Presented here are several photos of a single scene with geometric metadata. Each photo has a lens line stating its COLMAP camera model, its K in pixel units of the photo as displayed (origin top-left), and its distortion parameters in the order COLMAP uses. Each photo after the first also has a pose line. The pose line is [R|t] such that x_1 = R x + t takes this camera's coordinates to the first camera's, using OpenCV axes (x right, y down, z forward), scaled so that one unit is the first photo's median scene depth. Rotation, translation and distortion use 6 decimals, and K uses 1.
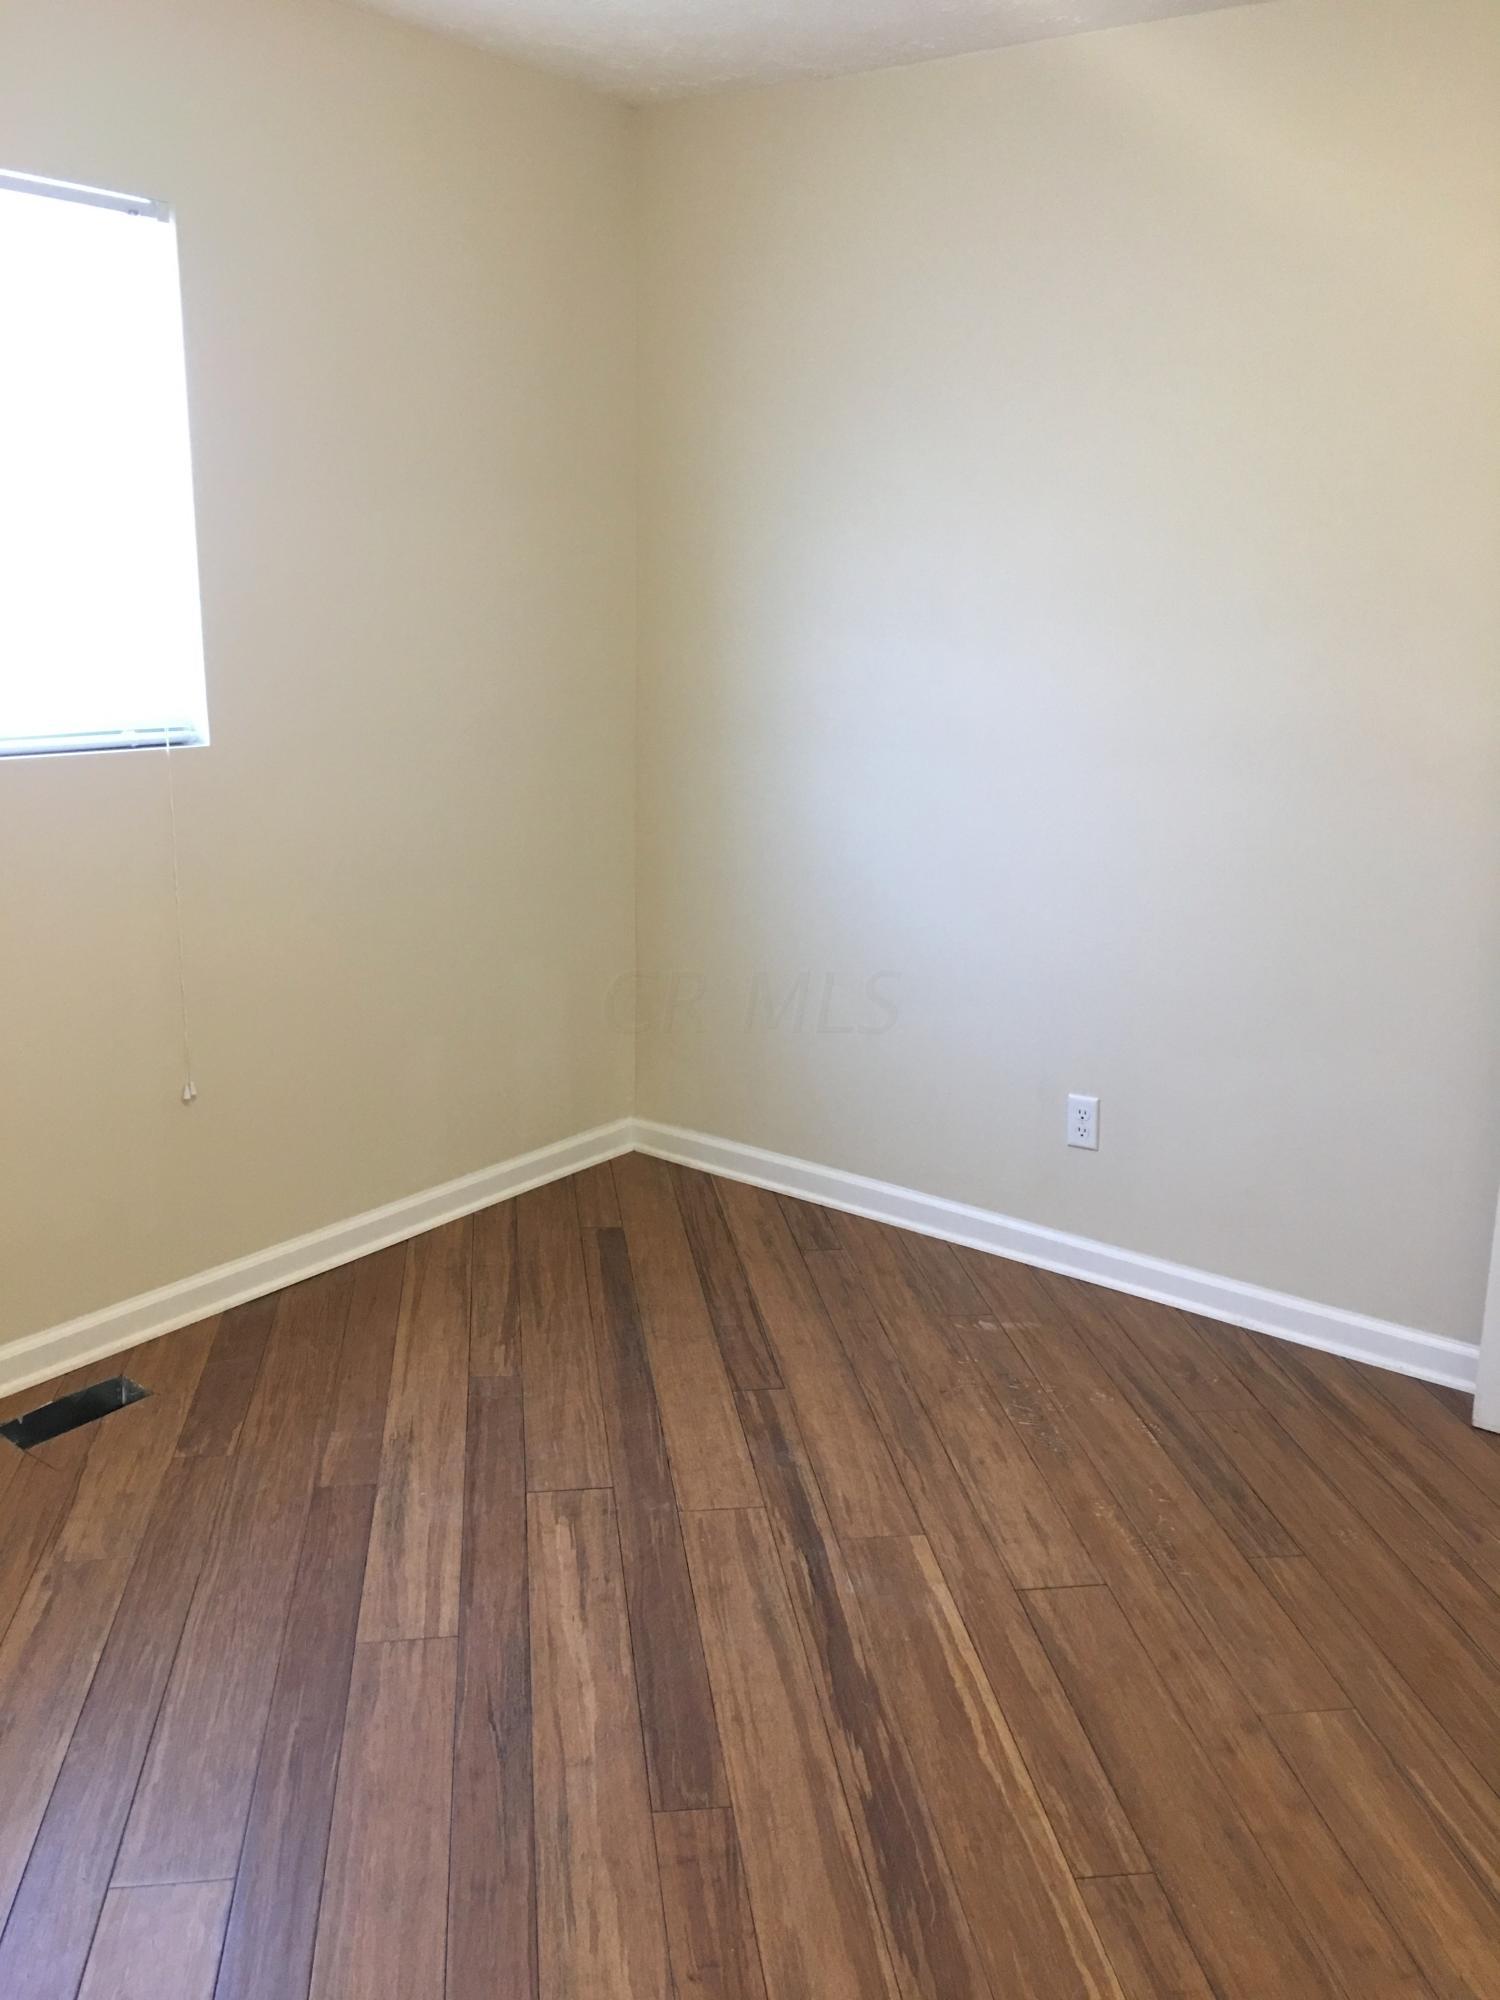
lens RADIAL K [[1695.7, 0, 755.6], [0, 1695.7, 994.8], [0, 0, 1]] dist [0.116195, -0.175735]
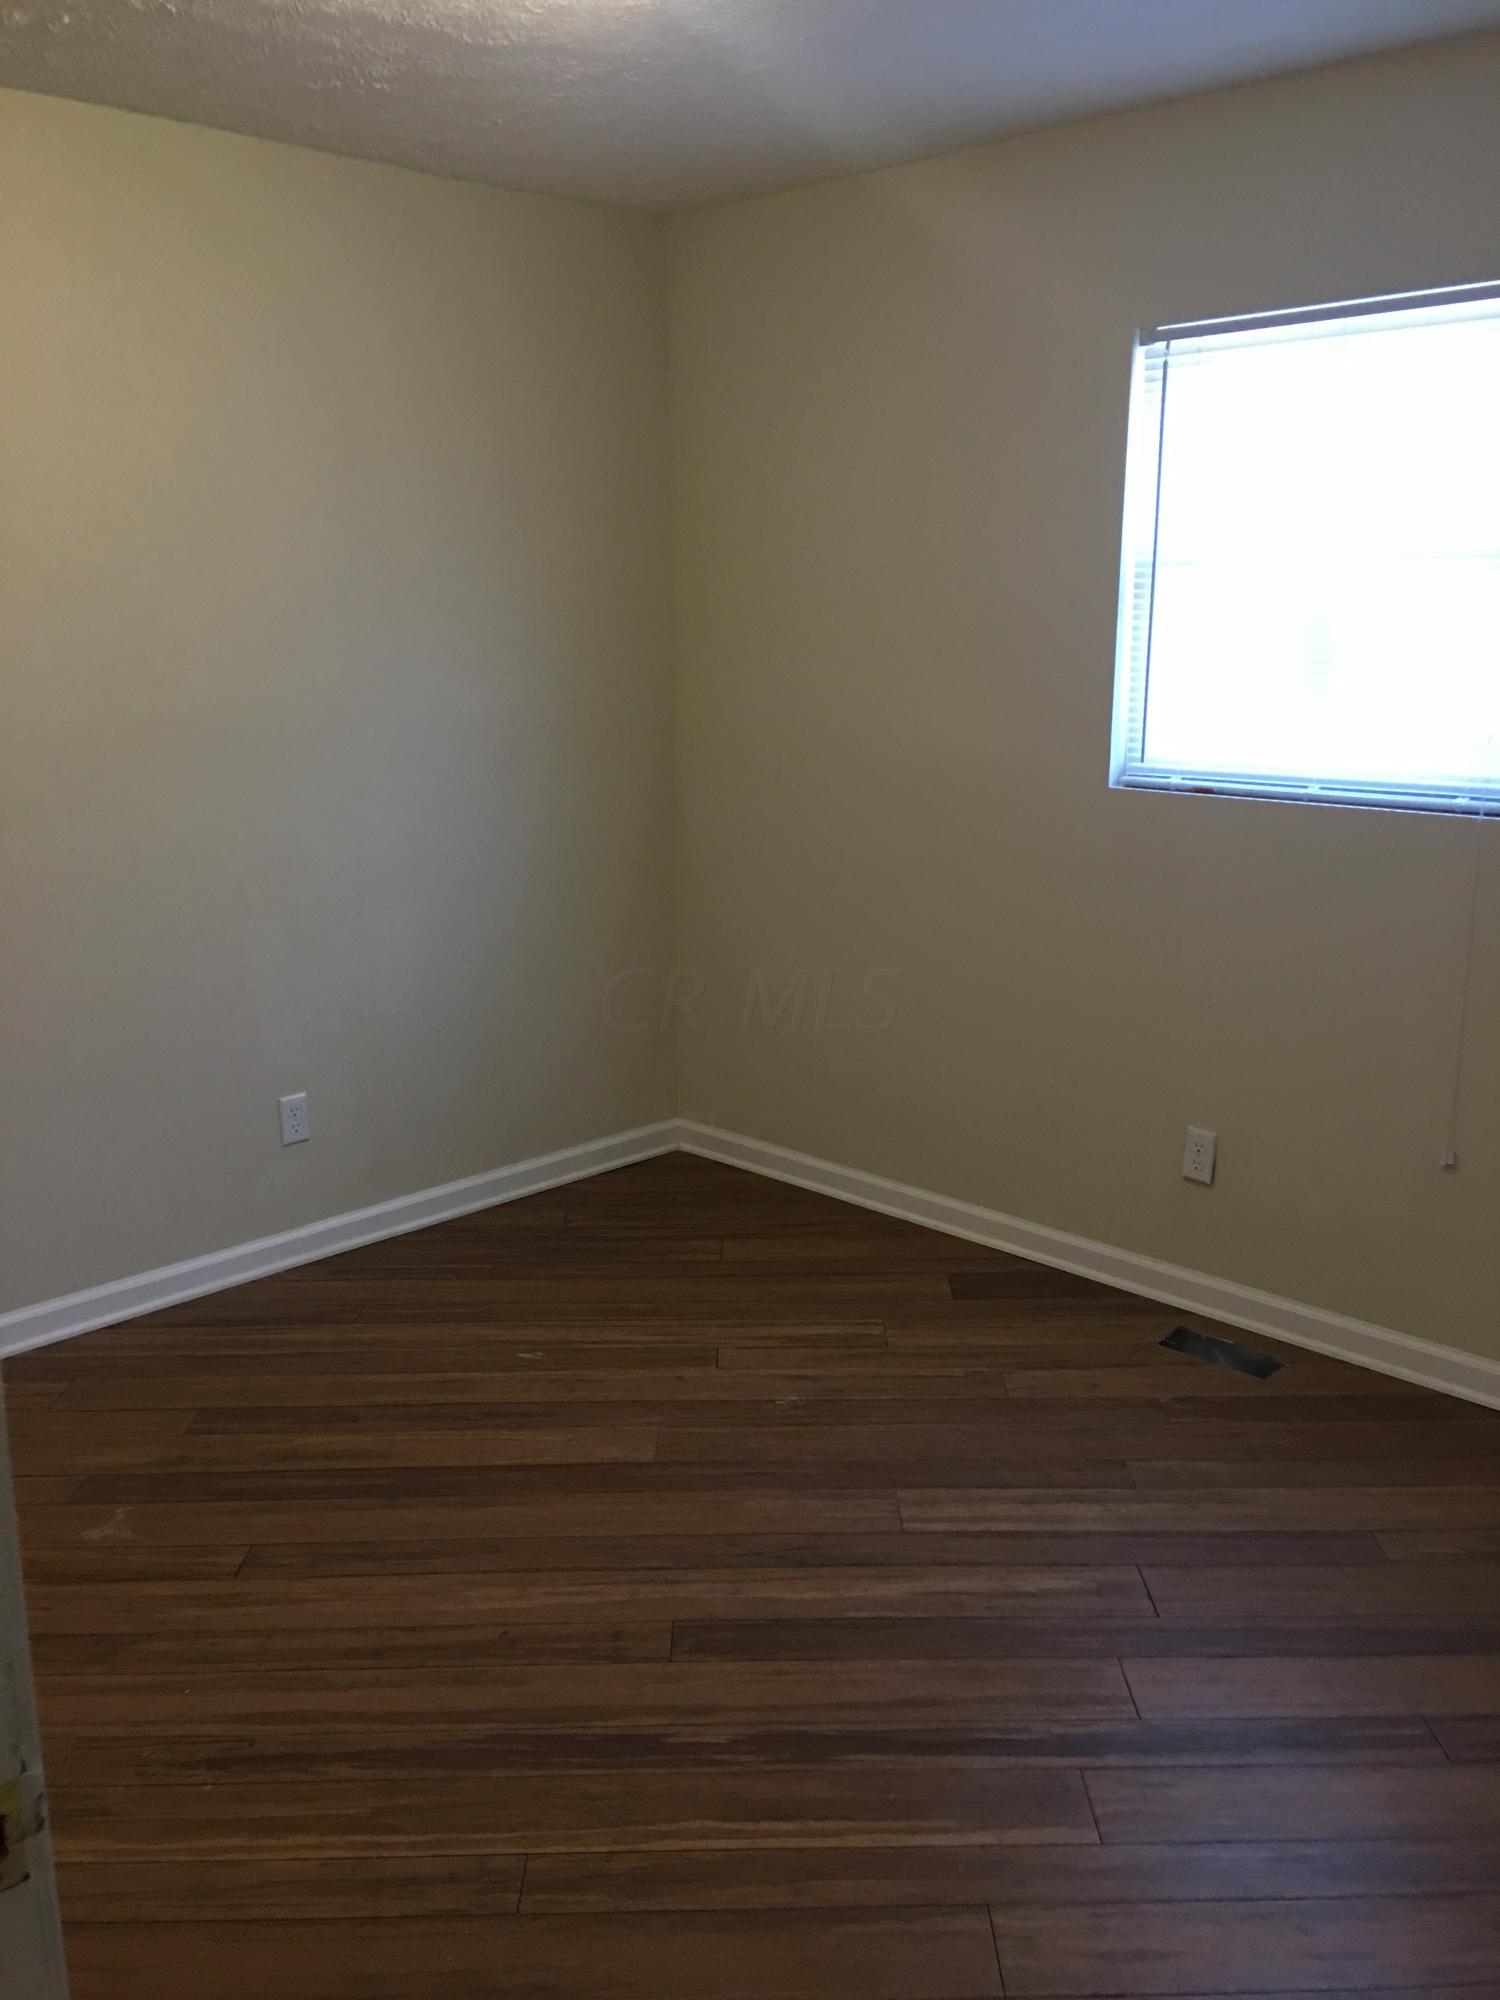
lens RADIAL K [[1695.7, 0, 755.6], [0, 1695.7, 994.8], [0, 0, 1]] dist [0.116195, -0.175735]
pose [[-0.136860, 0.200174, -0.970155, 0.927689], [-0.247704, 0.941341, 0.229172, -0.223200], [0.959120, 0.271676, -0.079248, 0.916985]]
